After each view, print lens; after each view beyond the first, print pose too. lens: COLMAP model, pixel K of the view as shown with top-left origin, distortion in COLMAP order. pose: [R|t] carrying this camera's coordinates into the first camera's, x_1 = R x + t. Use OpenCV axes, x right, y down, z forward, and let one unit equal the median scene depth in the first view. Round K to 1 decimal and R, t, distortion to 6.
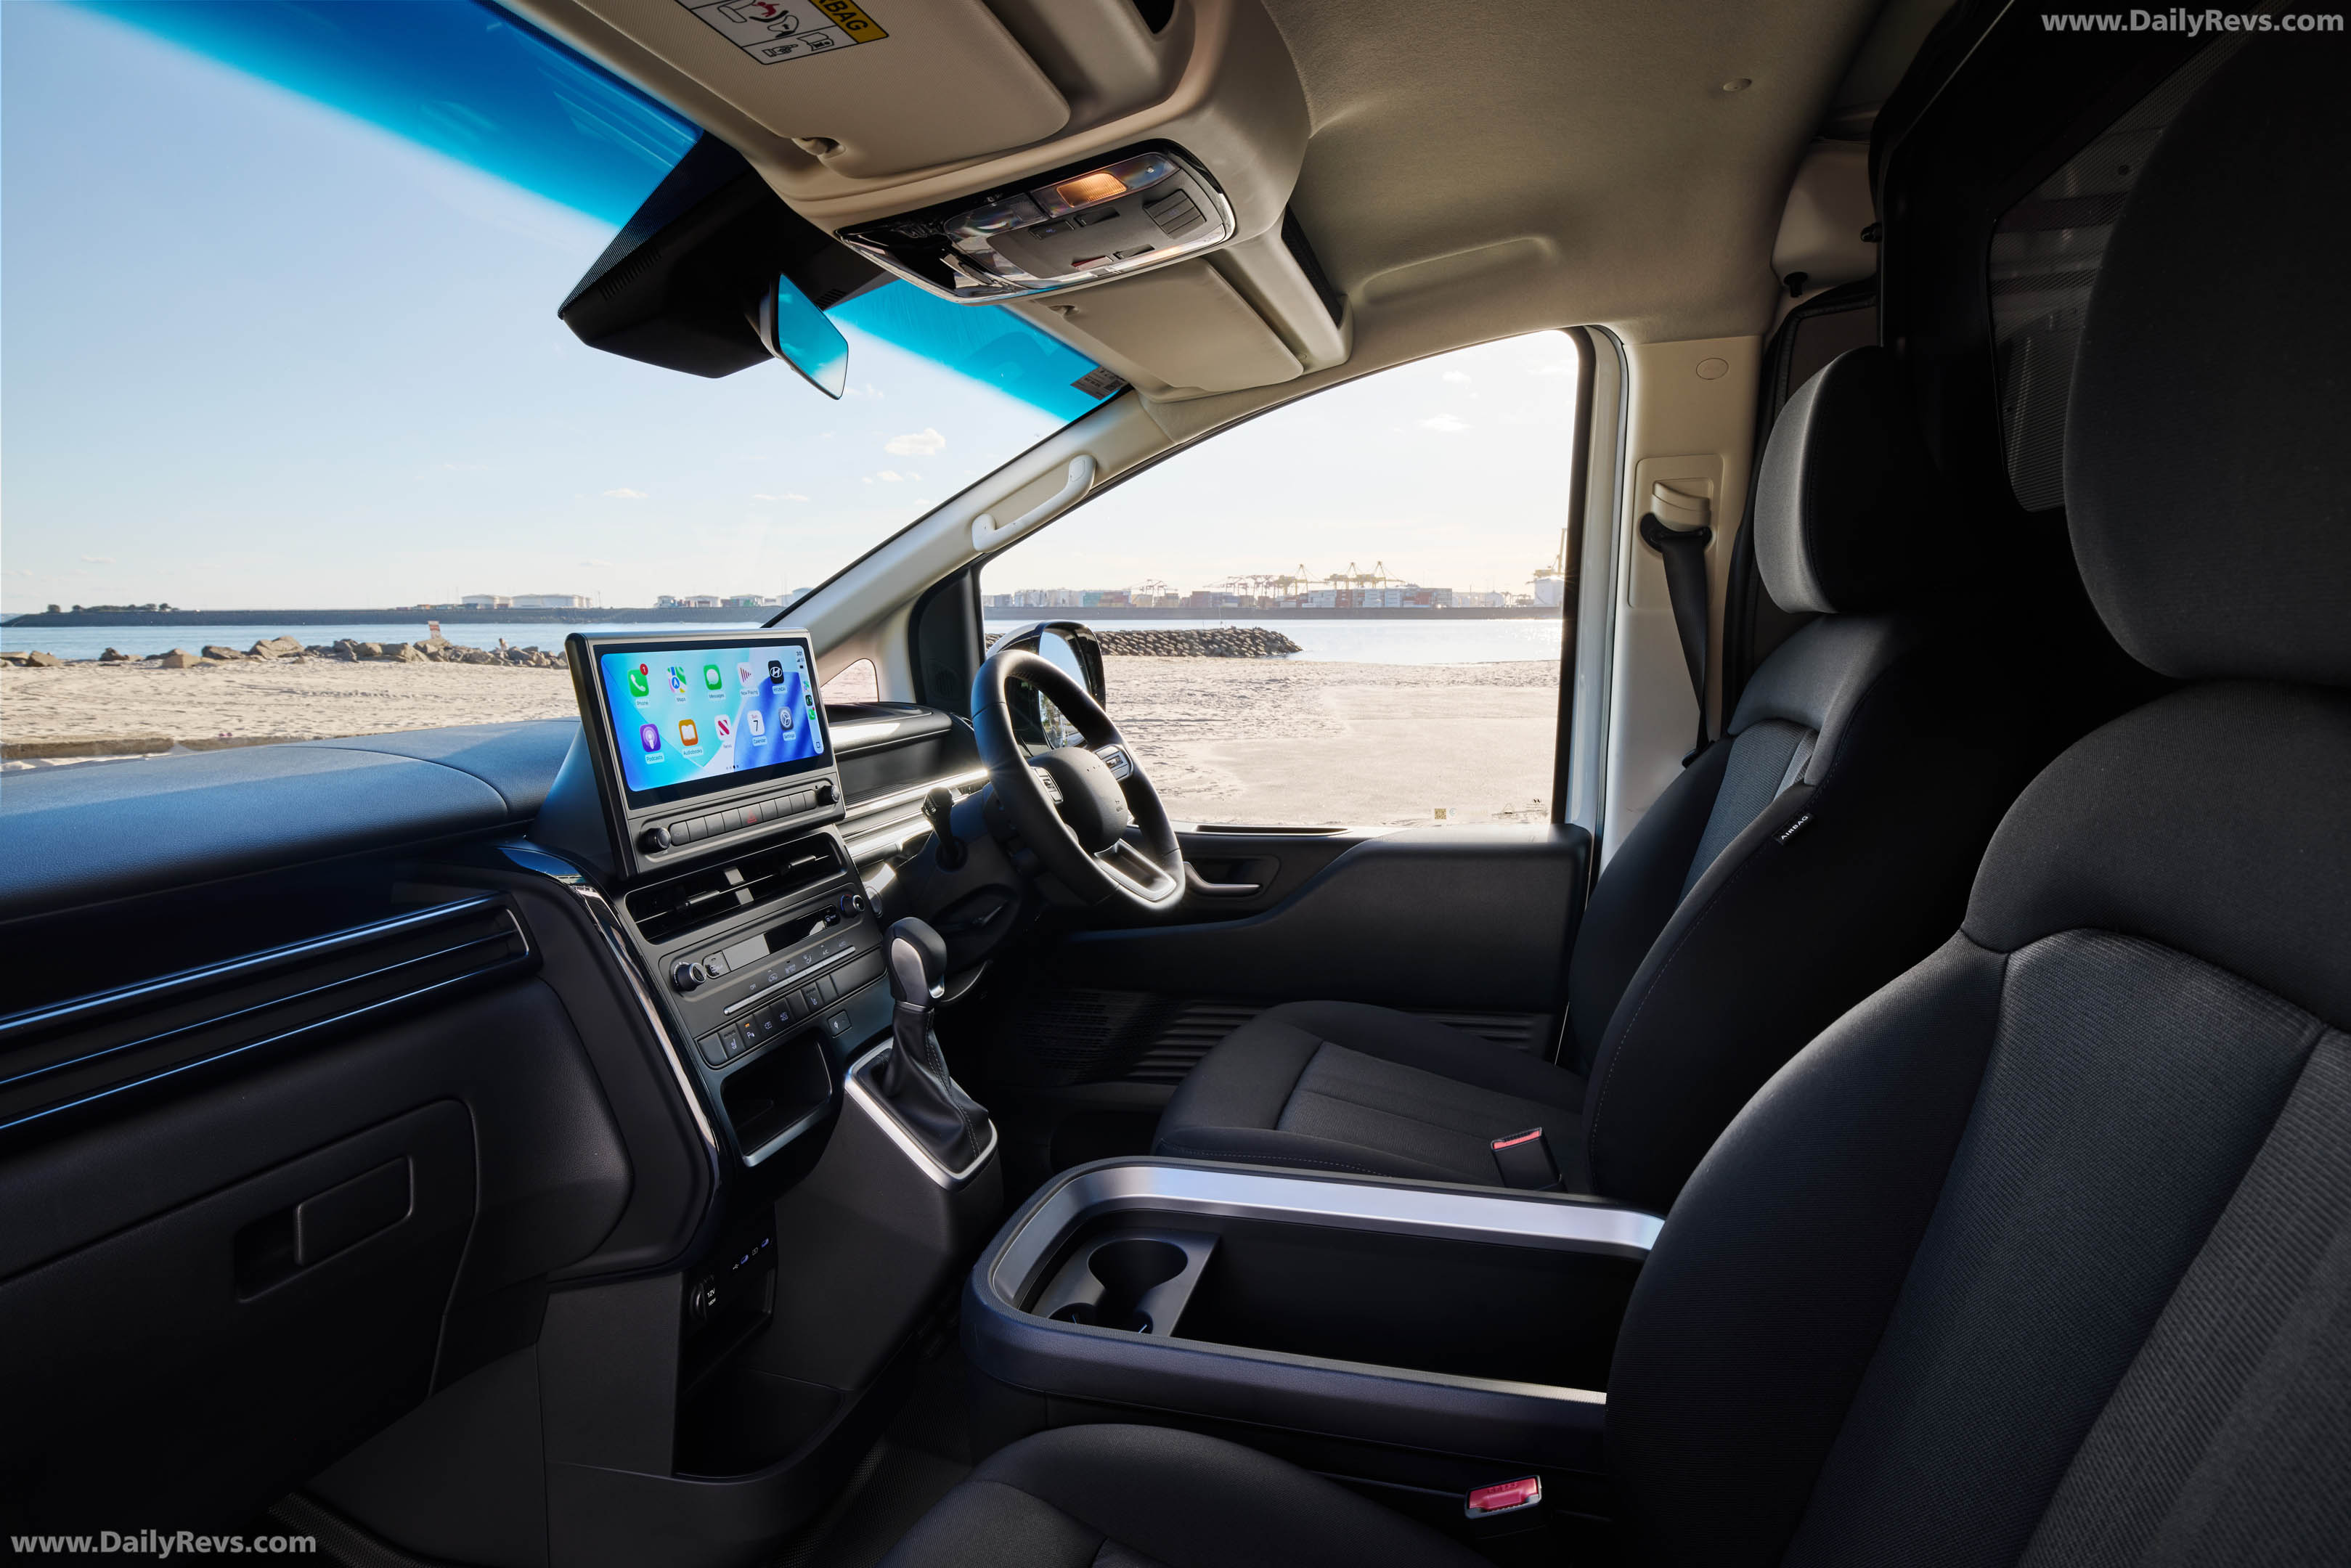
lens RADIAL K [[1299.0, 0, 1166.8], [0, 1299.0, 773.2], [0, 0, 1]] dist [-0.019349, 0.004916]
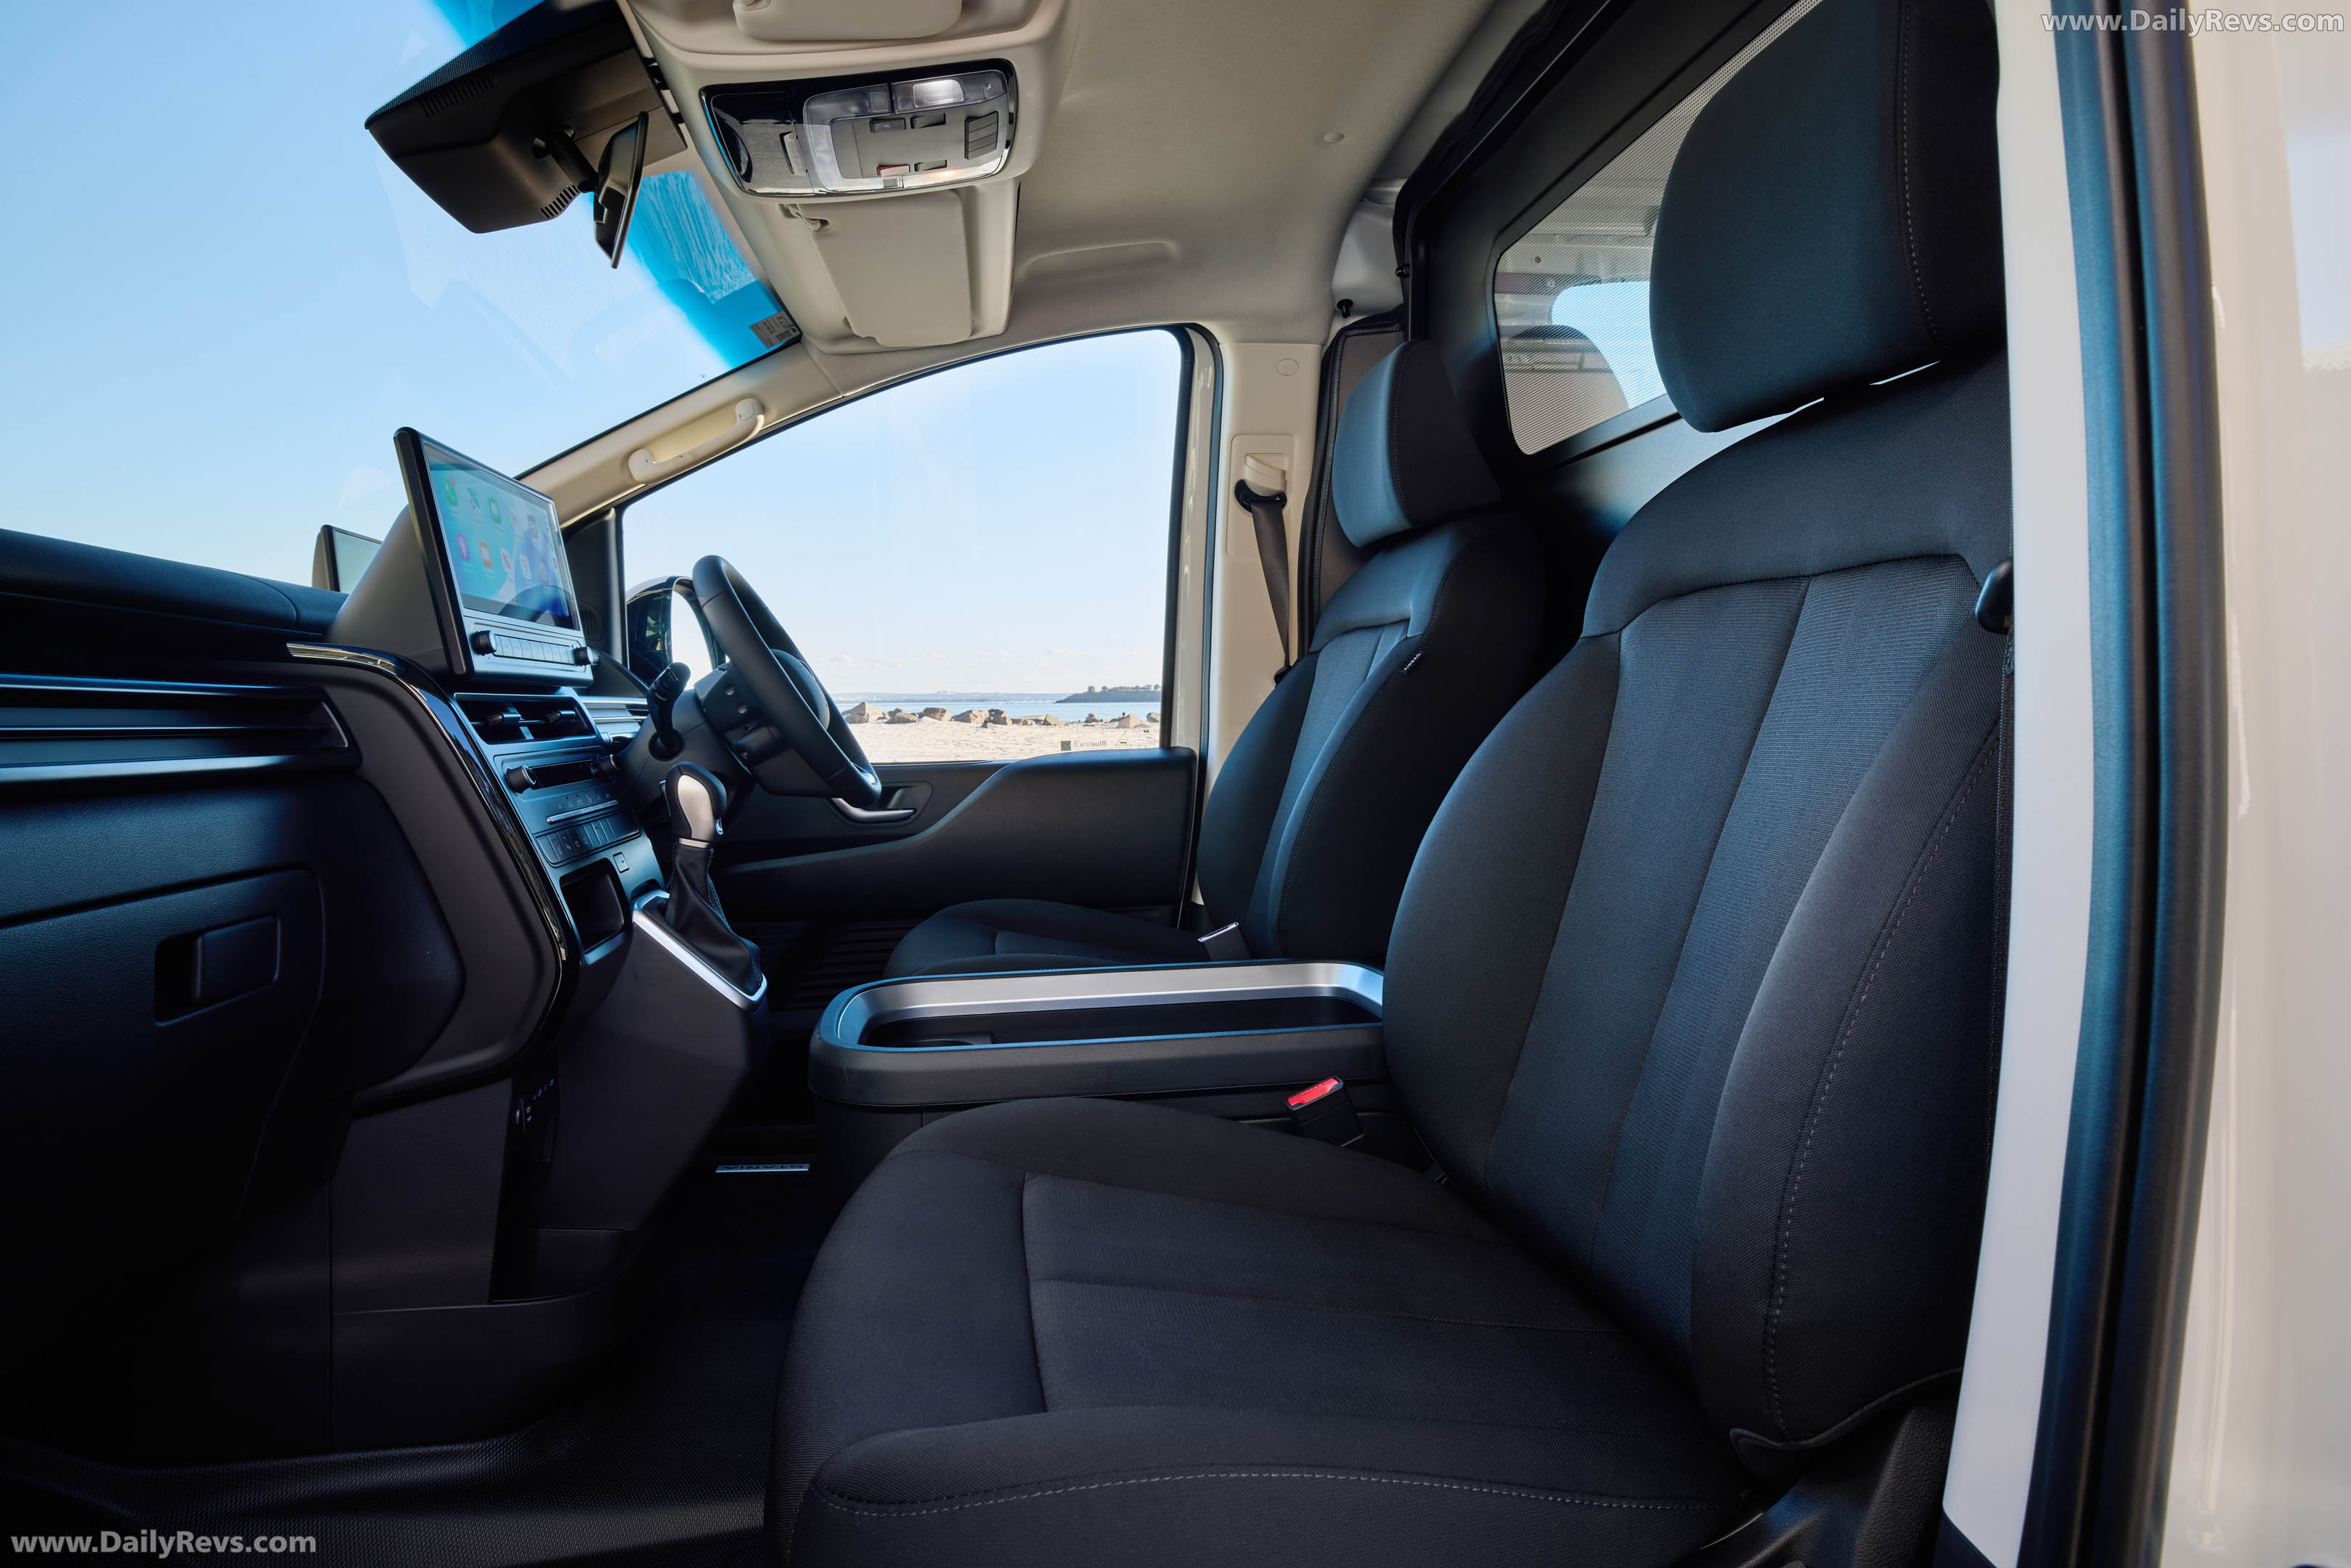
lens RADIAL K [[1299.0, 0, 1182.4], [0, 1299.0, 788.1], [0, 0, 1]] dist [-0.019349, 0.004916]
pose [[0.905647, -0.019837, 0.423568, -0.287512], [0.048484, 0.997198, -0.056964, 0.217648], [-0.421252, 0.072126, 0.904071, -0.120466]]
